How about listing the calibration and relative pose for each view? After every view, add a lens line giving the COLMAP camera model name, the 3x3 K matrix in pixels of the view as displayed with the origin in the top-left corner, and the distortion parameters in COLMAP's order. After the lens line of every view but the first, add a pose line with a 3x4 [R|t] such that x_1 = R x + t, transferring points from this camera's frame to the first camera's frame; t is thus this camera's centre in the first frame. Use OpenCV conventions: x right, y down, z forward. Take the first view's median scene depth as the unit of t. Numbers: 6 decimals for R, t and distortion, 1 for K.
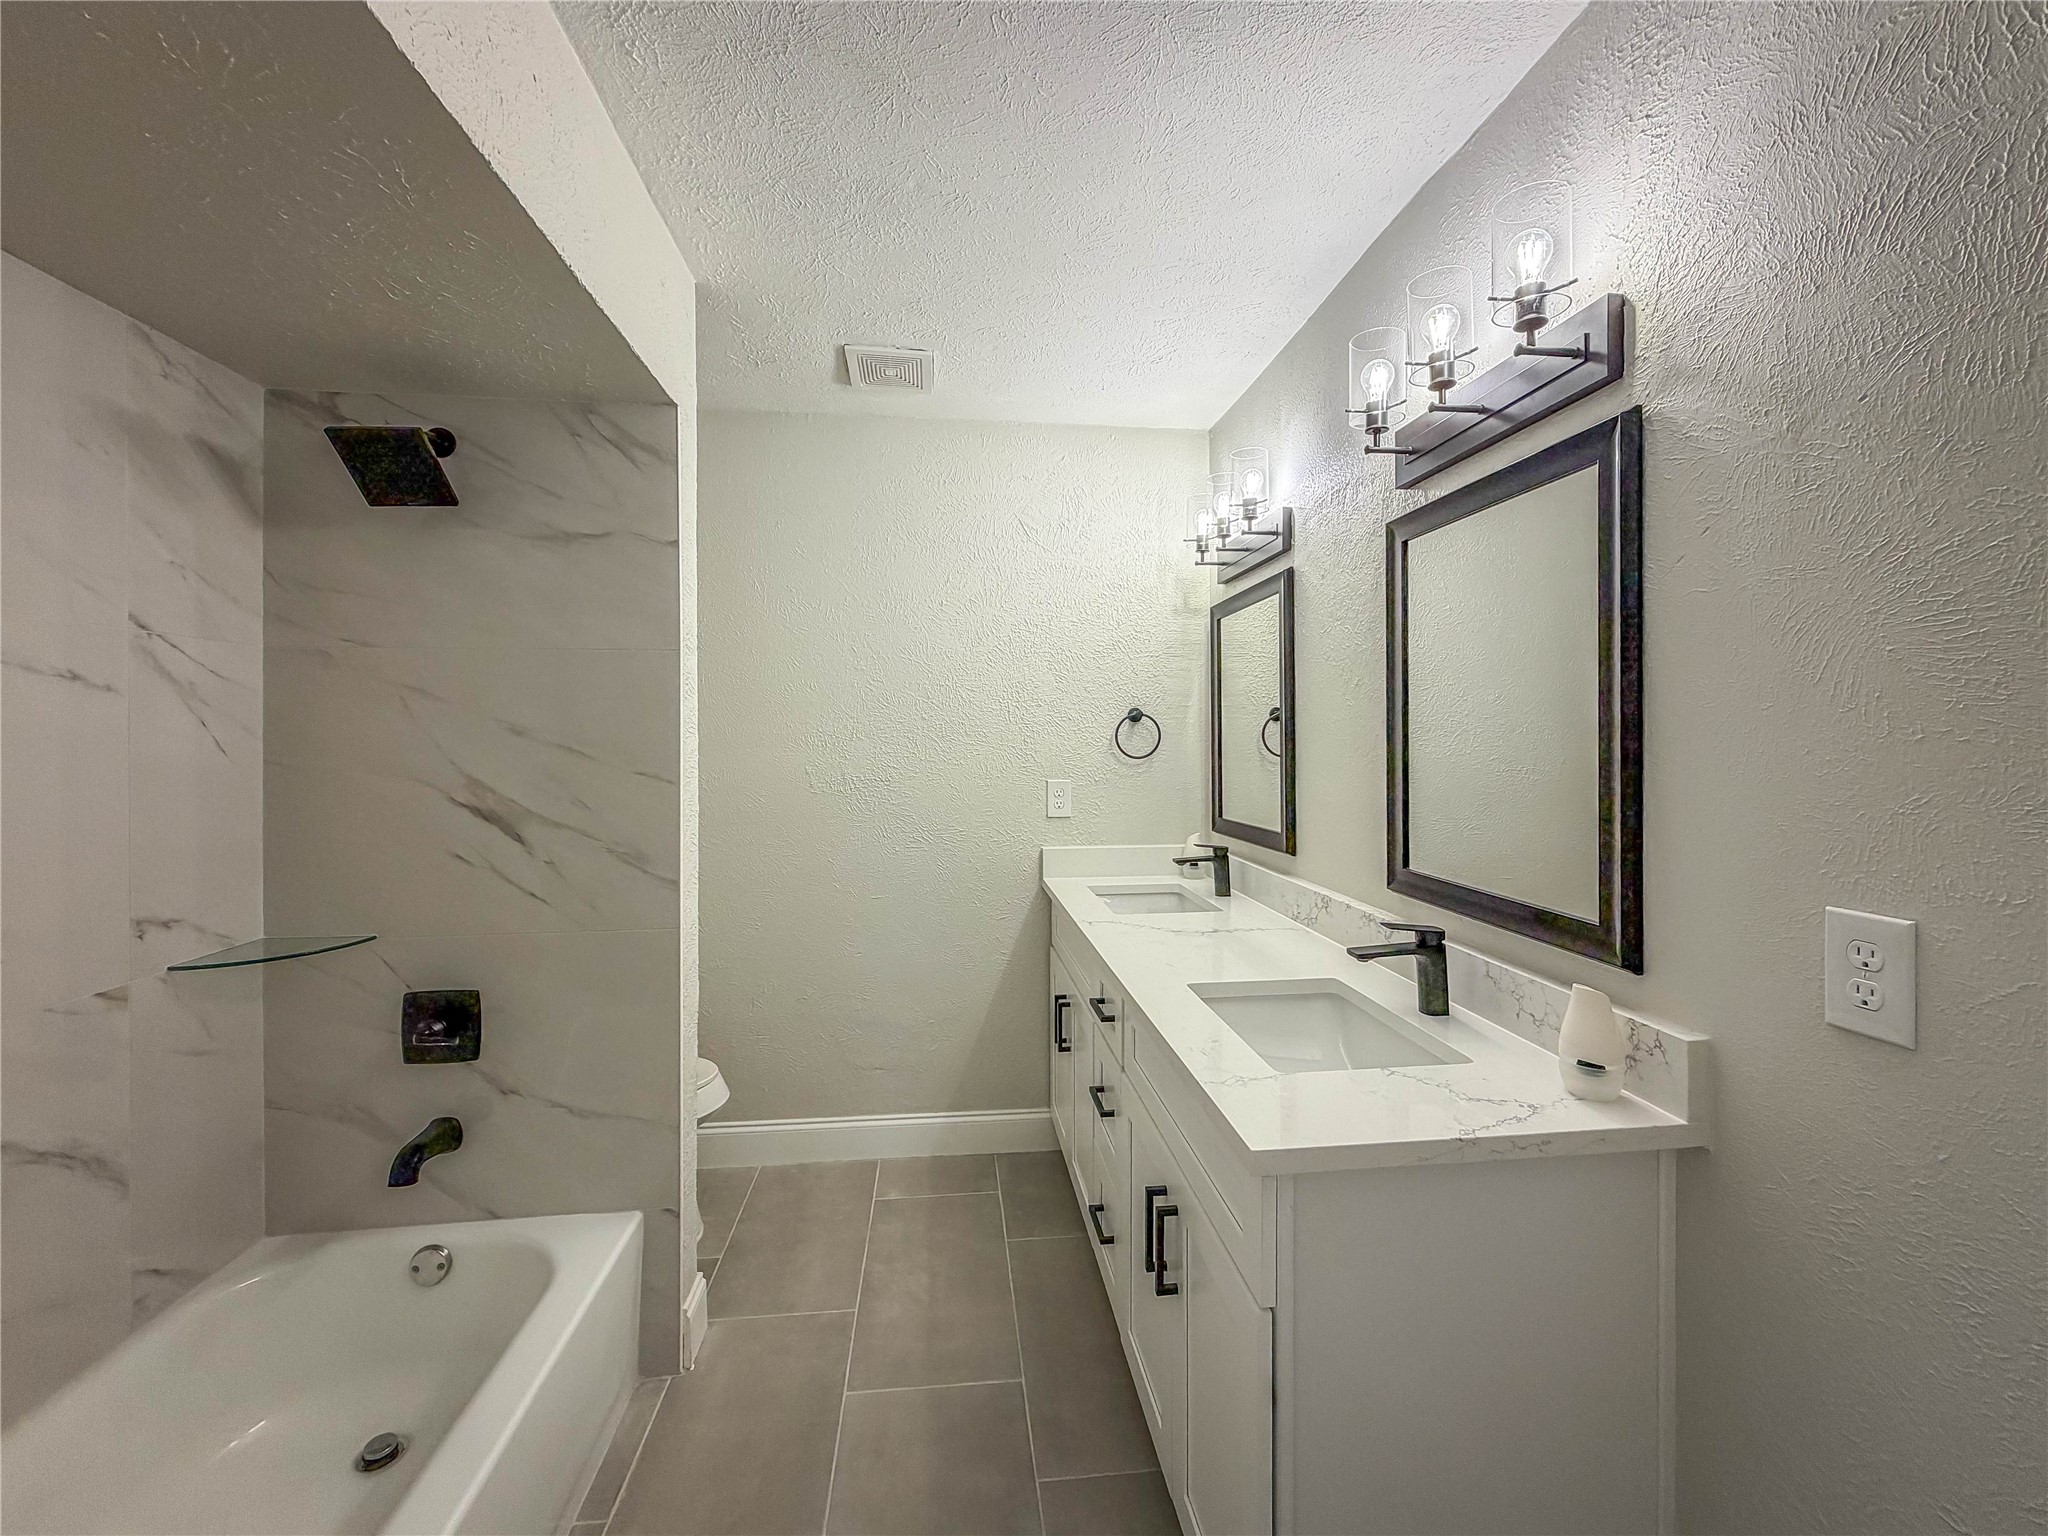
lens RADIAL K [[824.9, 0, 1024.0], [0, 824.9, 768.0], [0, 0, 1]] dist [0.015969, -0.000001]
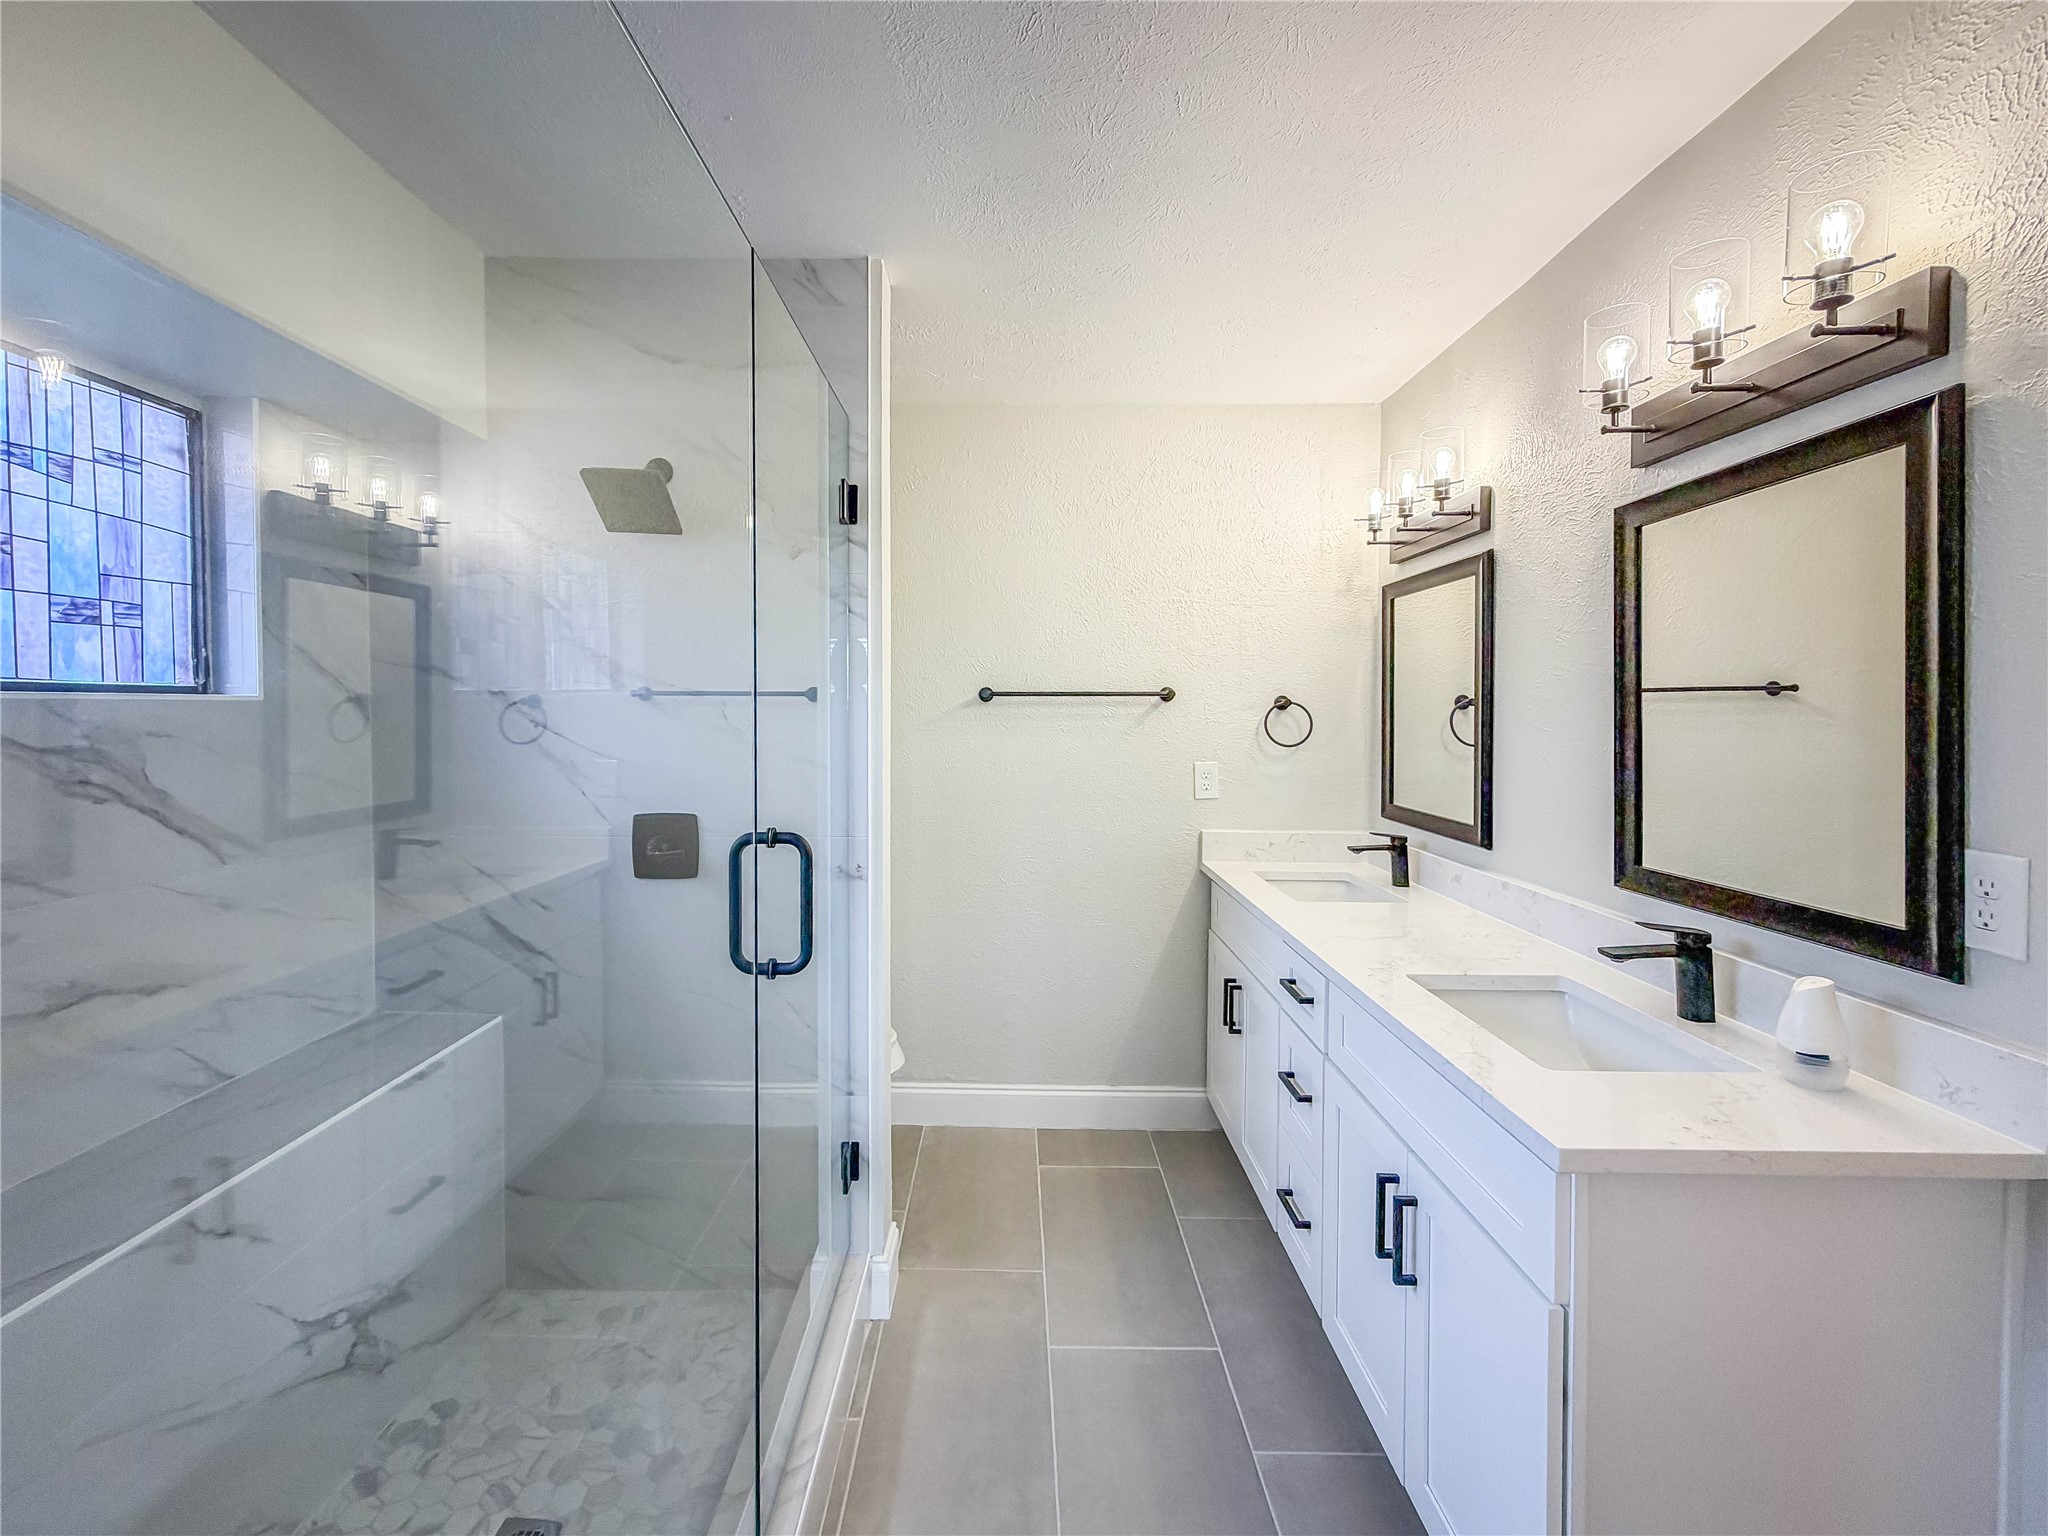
lens RADIAL K [[824.0, 0, 1025.3], [0, 824.0, 750.6], [0, 0, 1]] dist [-0.000543, 0.000048]
pose [[0.990327, 0.011992, -0.138231, -0.111239], [-0.011113, 0.999913, 0.007129, -0.010670], [0.138304, -0.005524, 0.990374, -0.041156]]
